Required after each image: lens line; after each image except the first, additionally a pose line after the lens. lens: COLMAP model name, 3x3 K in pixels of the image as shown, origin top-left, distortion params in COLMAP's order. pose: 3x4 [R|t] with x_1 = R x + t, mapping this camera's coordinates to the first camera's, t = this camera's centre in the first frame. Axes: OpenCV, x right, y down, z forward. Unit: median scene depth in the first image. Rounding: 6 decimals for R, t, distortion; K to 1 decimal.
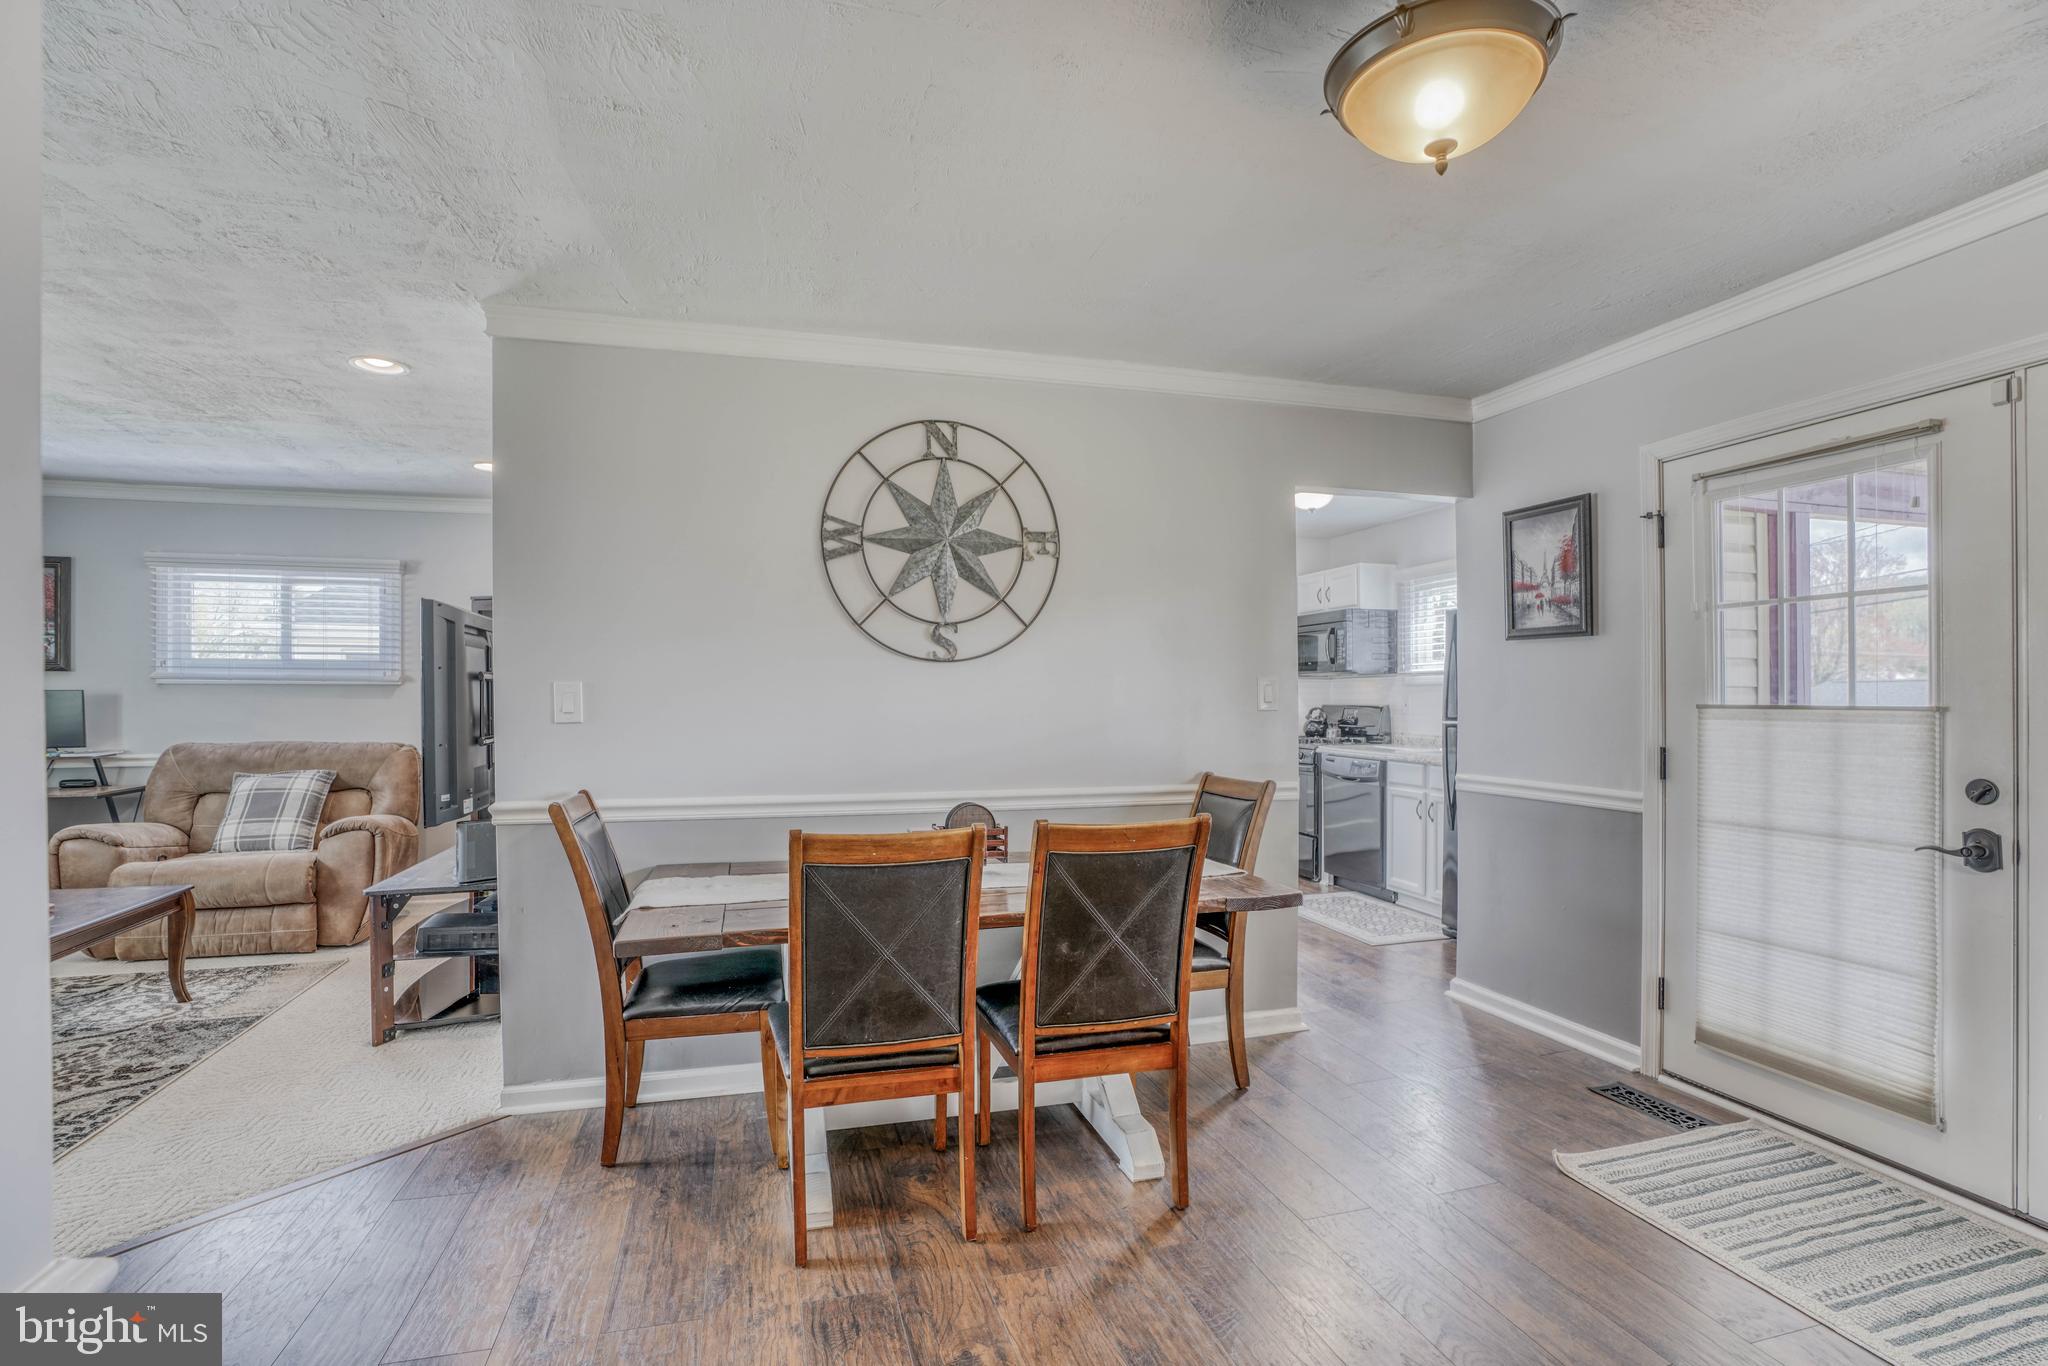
lens RADIAL K [[946.5, 0, 1013.7], [0, 946.5, 701.6], [0, 0, 1]] dist [-0.056713, 0.019450]
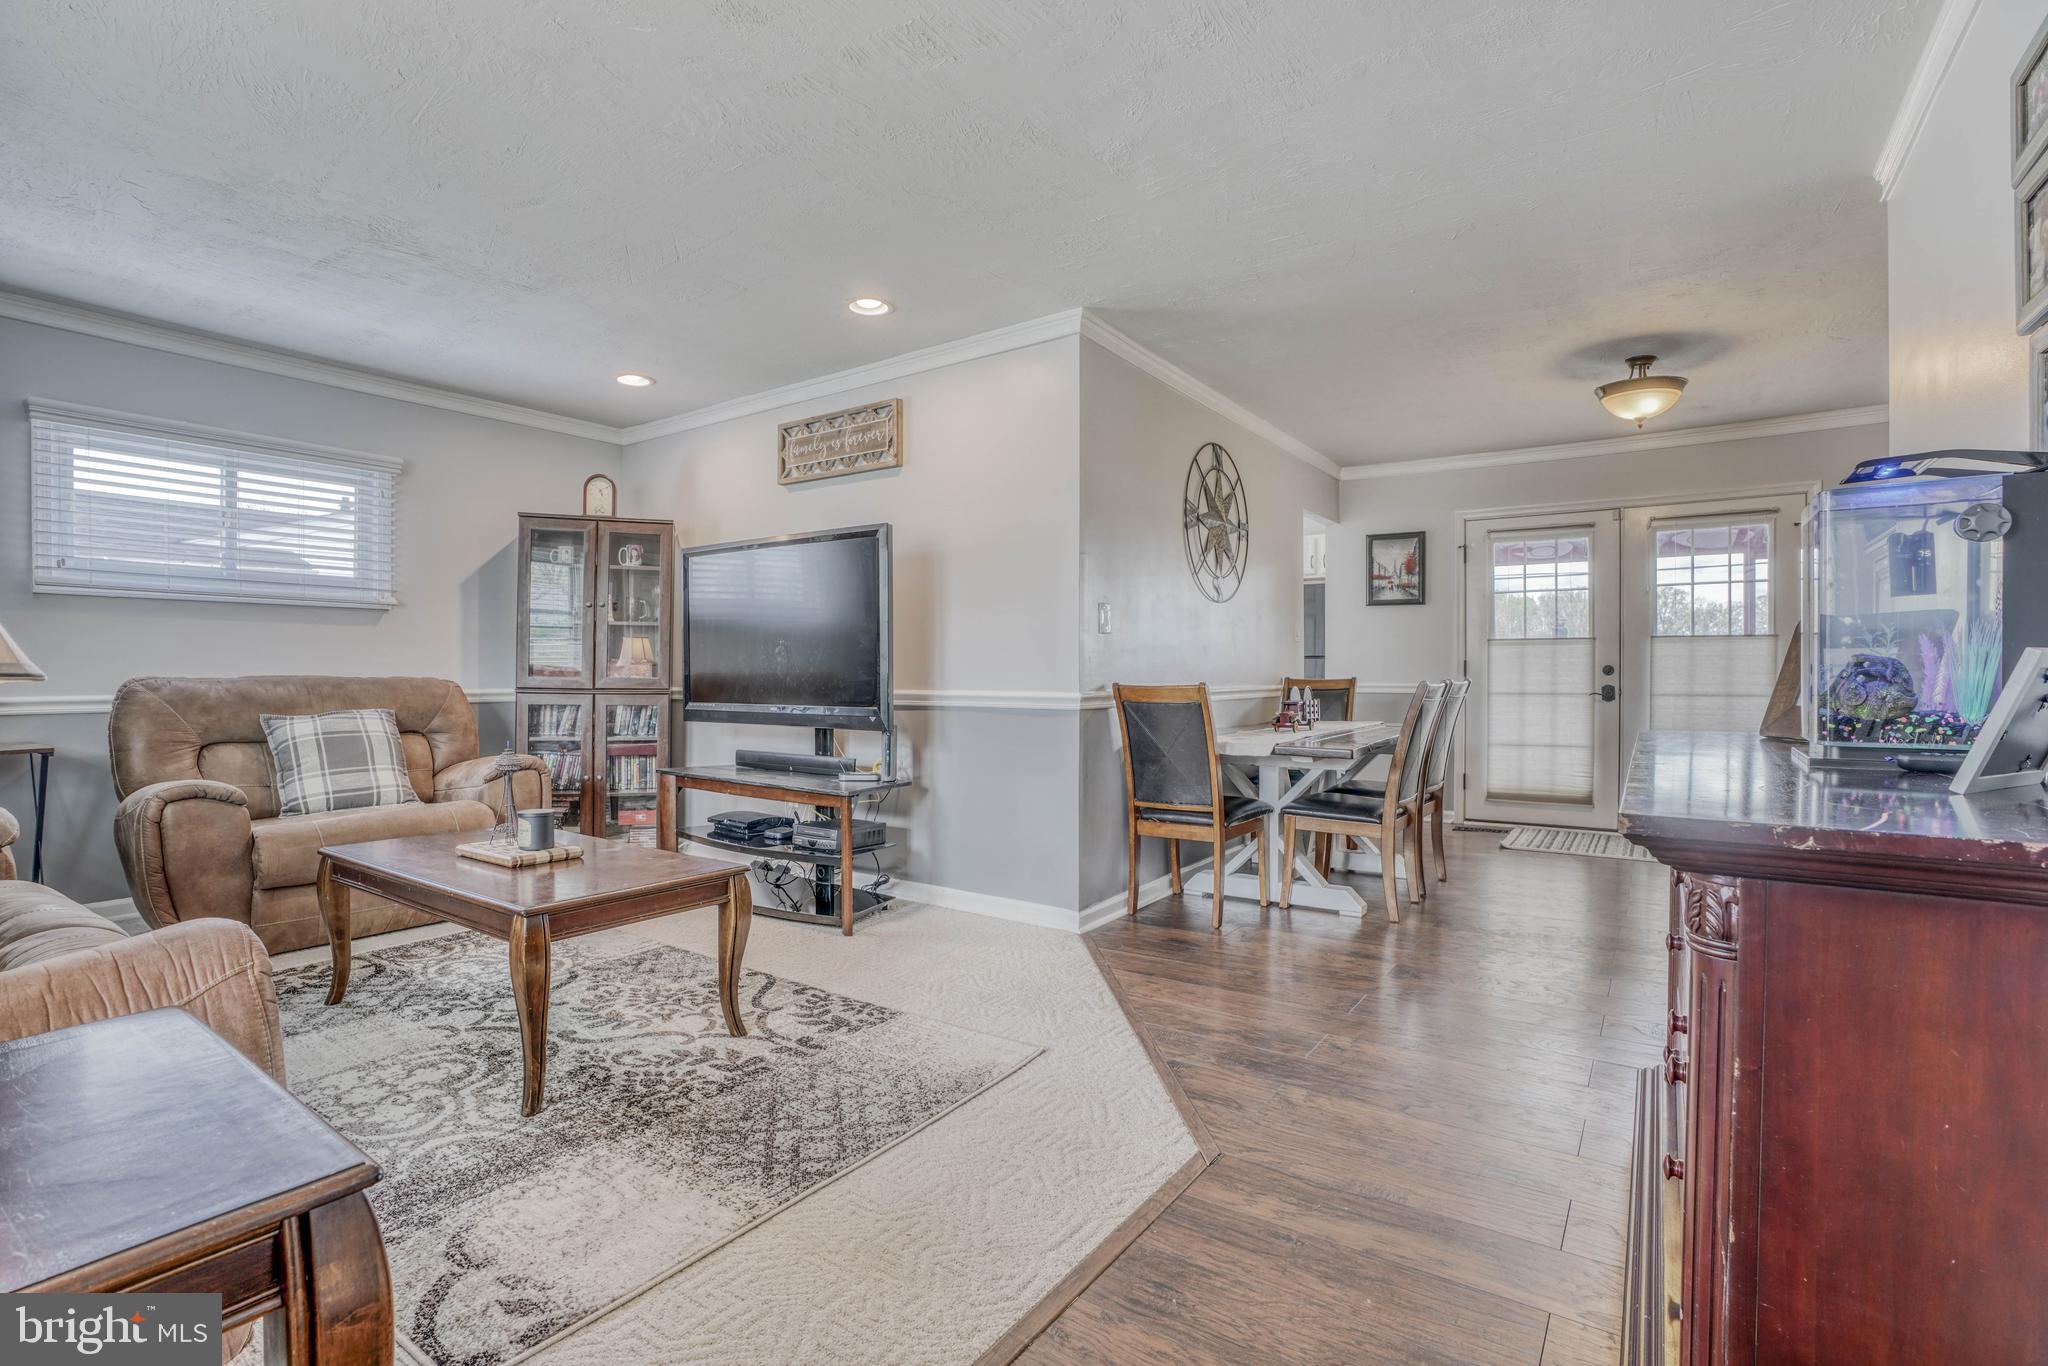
lens RADIAL K [[946.5, 0, 1008.4], [0, 946.5, 681.6], [0, 0, 1]] dist [-0.056713, 0.019450]
pose [[0.775992, -0.007364, 0.630700, -1.202437], [0.004949, 0.999972, 0.005587, 0.069673], [-0.630724, -0.001214, 0.776007, 0.028229]]
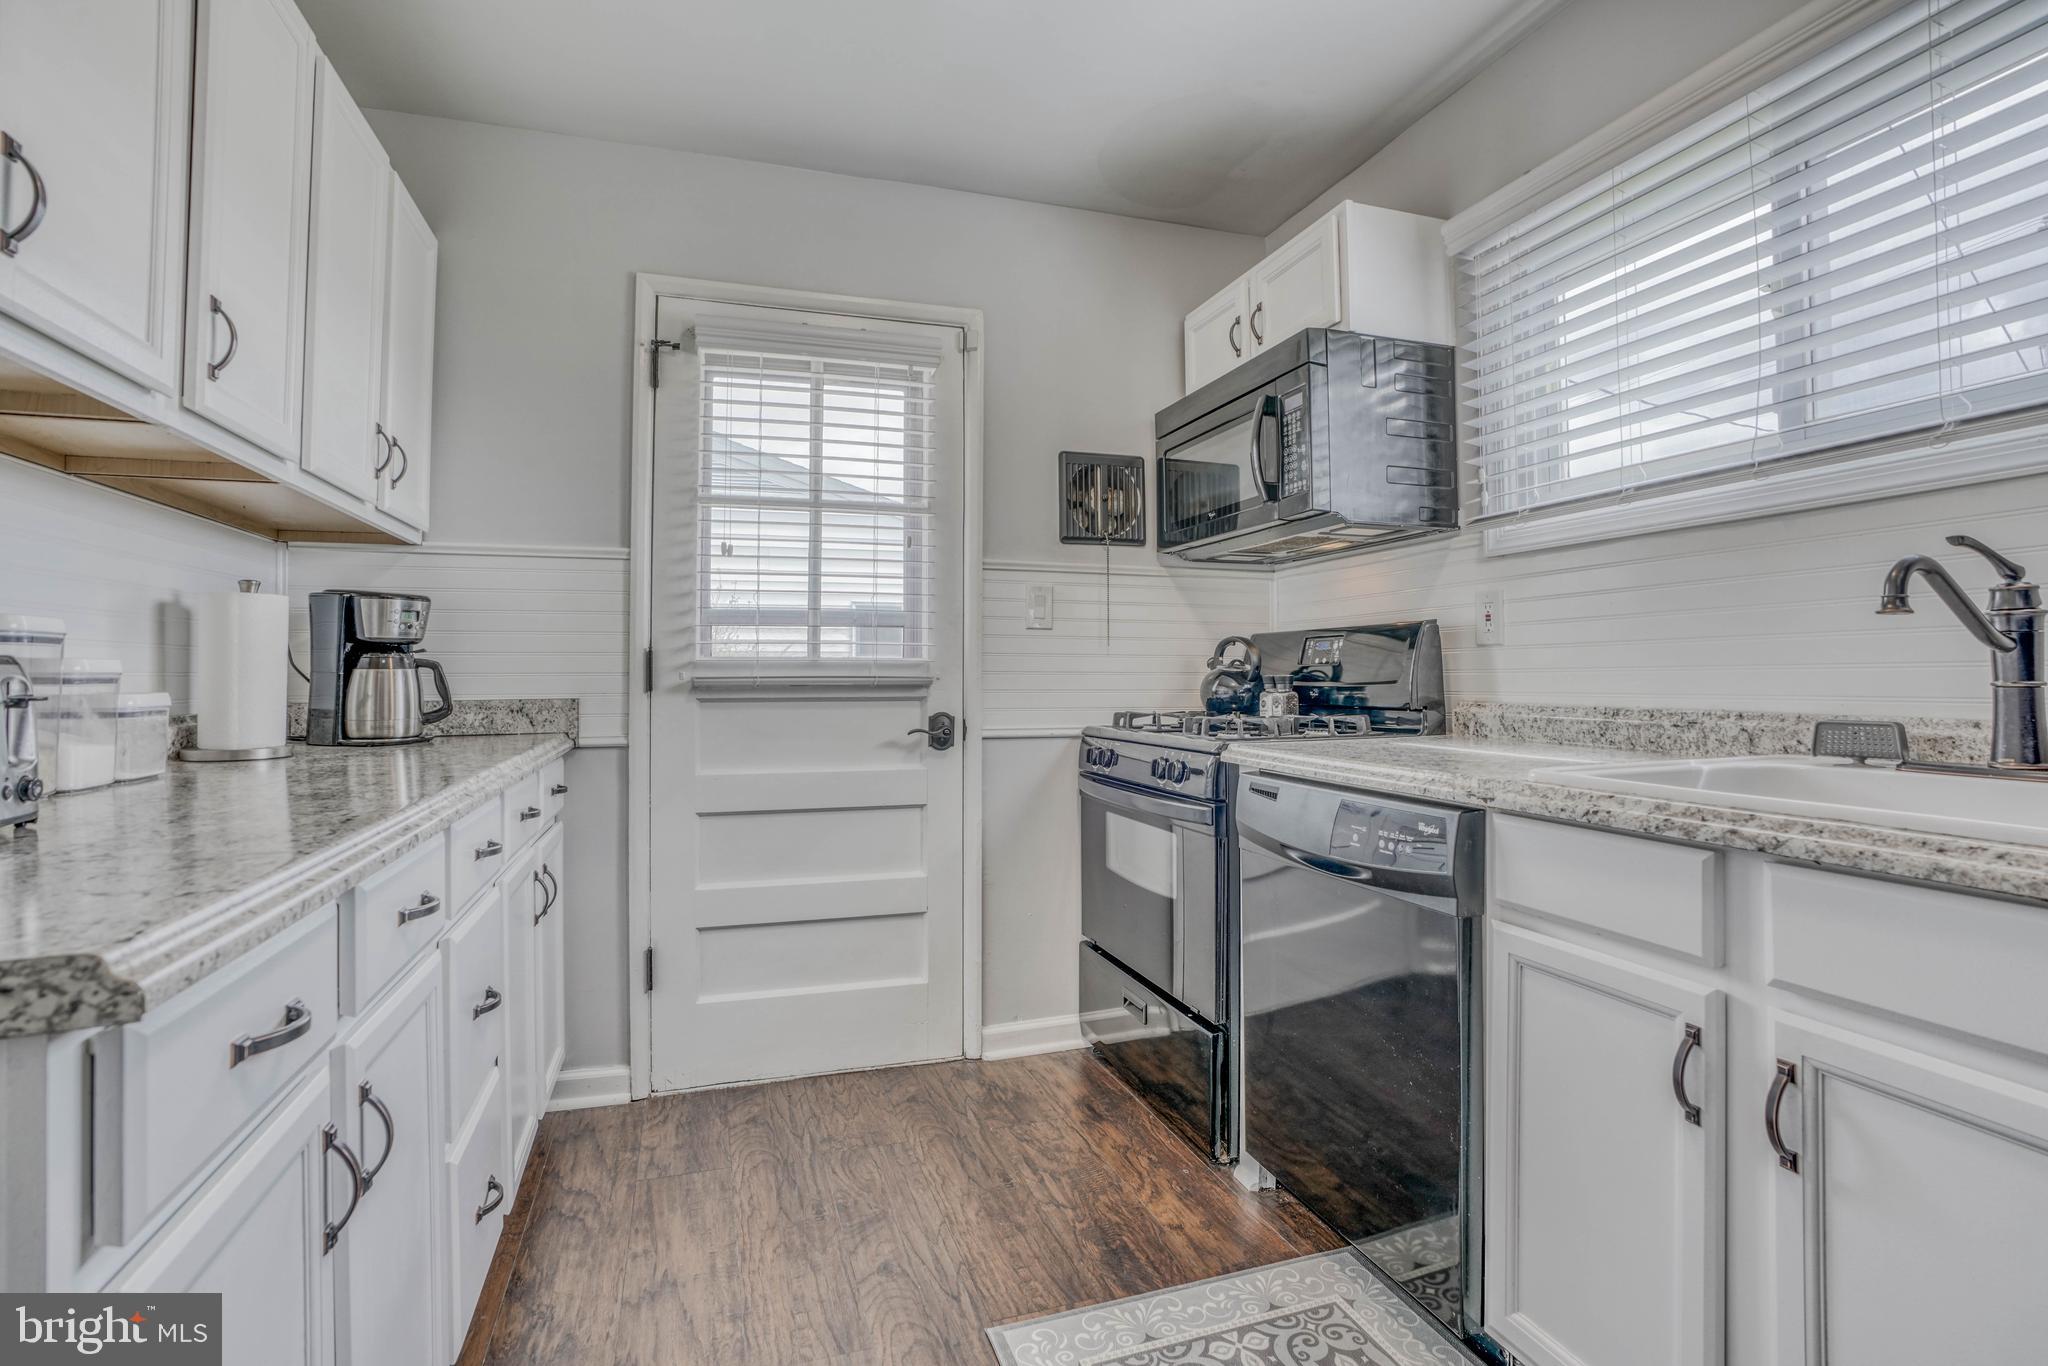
lens RADIAL K [[946.5, 0, 1011.4], [0, 946.5, 664.3], [0, 0, 1]] dist [-0.056713, 0.019450]
pose [[0.999087, -0.000354, 0.042722, 0.433293], [0.000936, 0.999907, -0.013609, 0.045481], [-0.042714, 0.013637, 0.998994, 1.252446]]
